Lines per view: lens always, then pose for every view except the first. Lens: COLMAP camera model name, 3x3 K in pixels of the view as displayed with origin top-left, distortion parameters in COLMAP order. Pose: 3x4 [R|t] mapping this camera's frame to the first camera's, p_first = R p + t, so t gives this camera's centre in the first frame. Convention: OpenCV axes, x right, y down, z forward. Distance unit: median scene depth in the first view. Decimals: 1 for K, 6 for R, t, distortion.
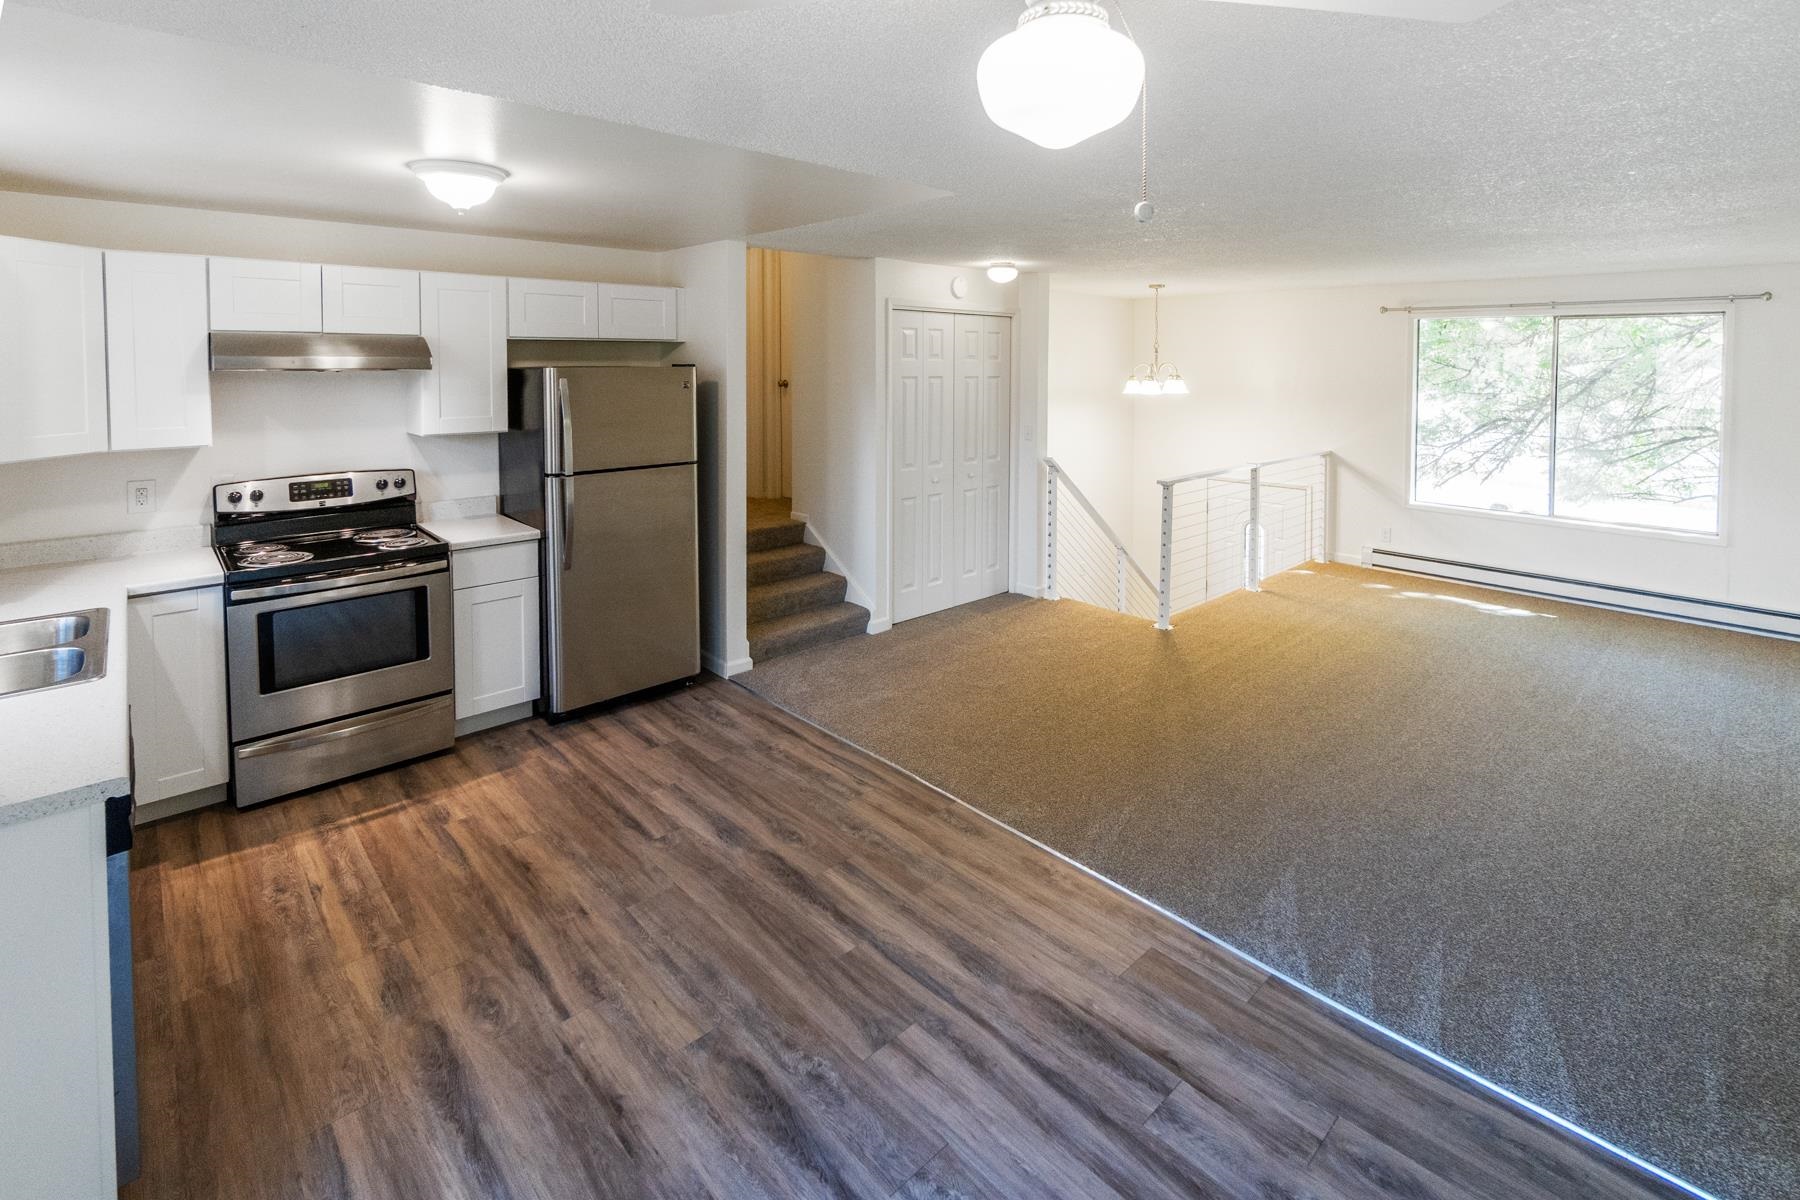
lens RADIAL K [[818.6, 0, 897.9], [0, 818.6, 547.8], [0, 0, 1]] dist [-0.001806, -0.000316]
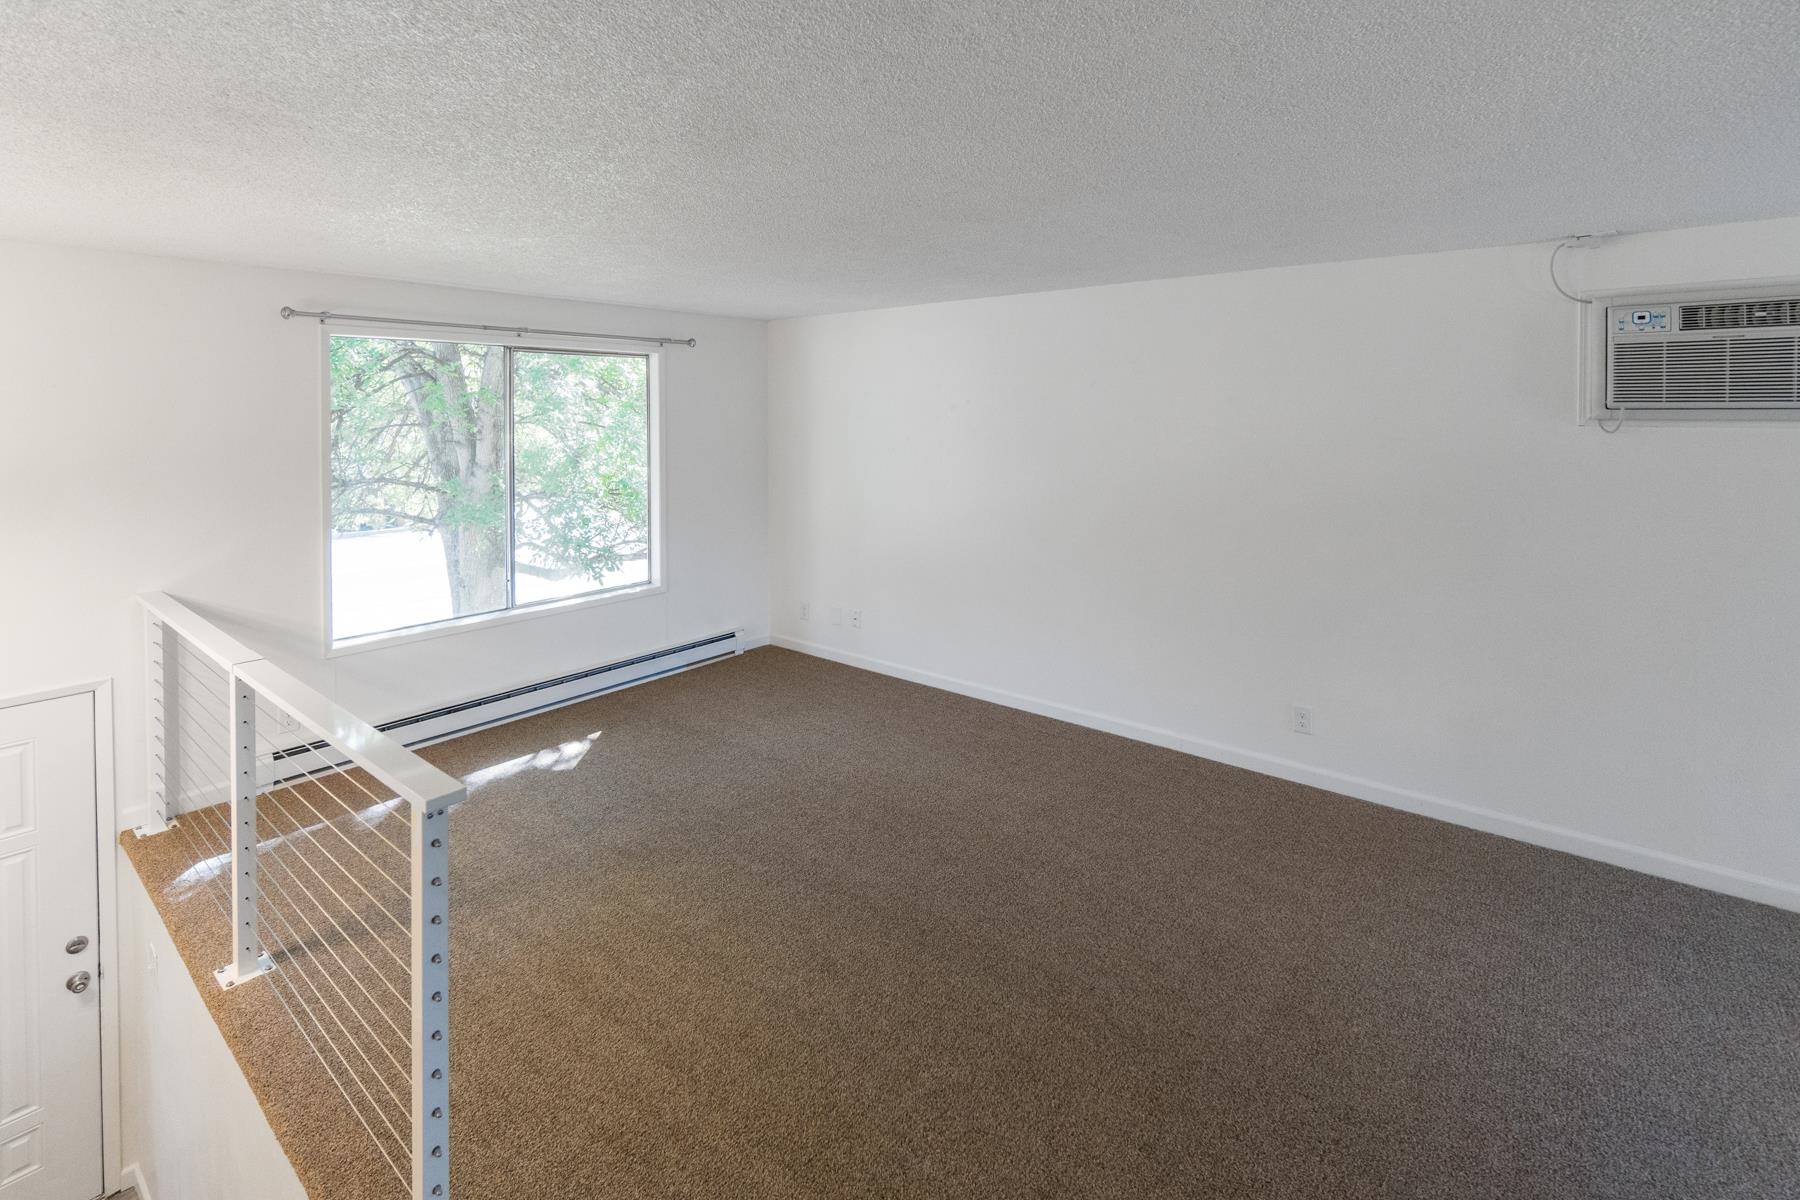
lens RADIAL K [[818.6, 0, 897.9], [0, 818.6, 547.8], [0, 0, 1]] dist [-0.001806, -0.000316]
pose [[-0.129080, -0.174253, 0.976204, -0.022820], [0.215953, 0.955873, 0.199179, -0.178647], [-0.967834, 0.236524, -0.085753, 0.763498]]
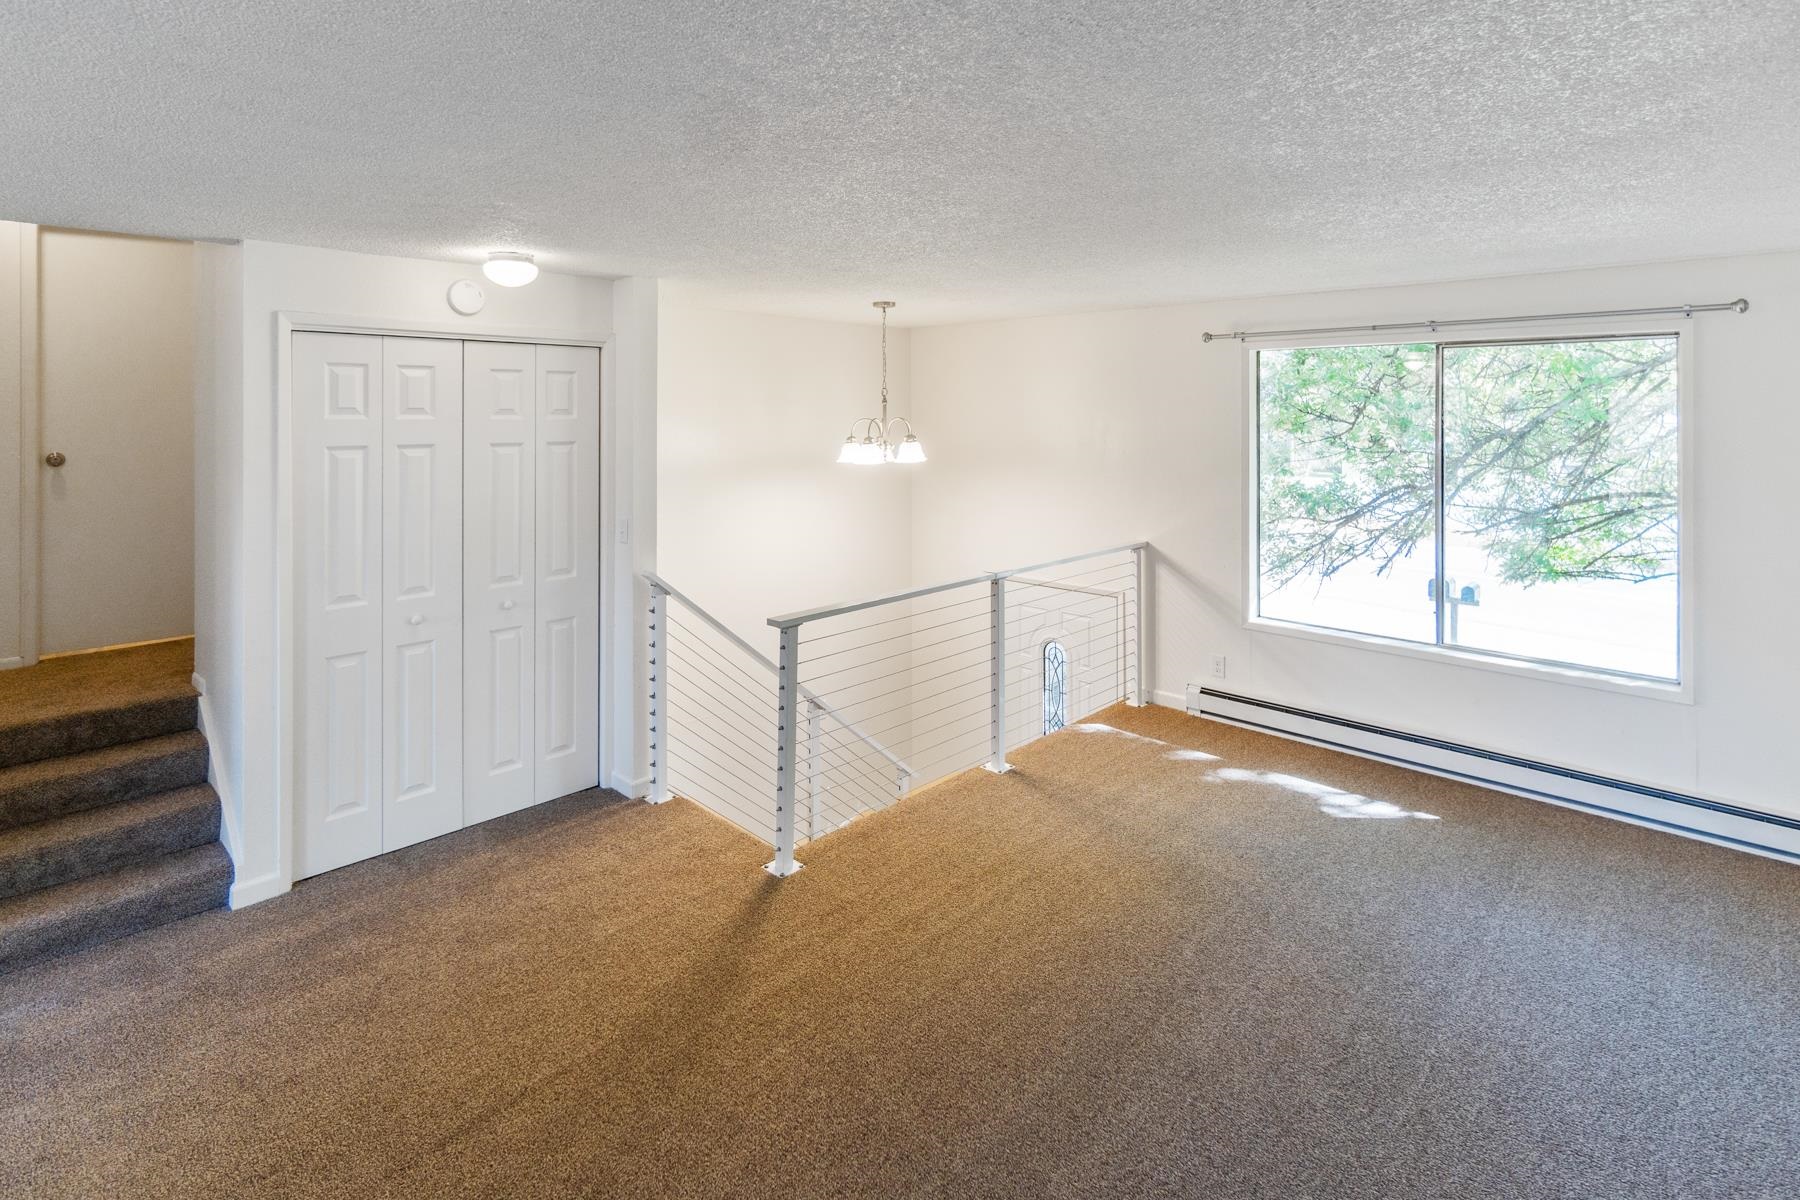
lens RADIAL K [[882.3, 0, 890.4], [0, 882.3, 596.4], [0, 0, 1]] dist [-0.010966, 0.001122]
pose [[0.998830, -0.017840, 0.044938, 0.324652], [0.018631, 0.999678, -0.017230, -0.073934], [-0.044616, 0.018047, 0.998841, 0.311910]]
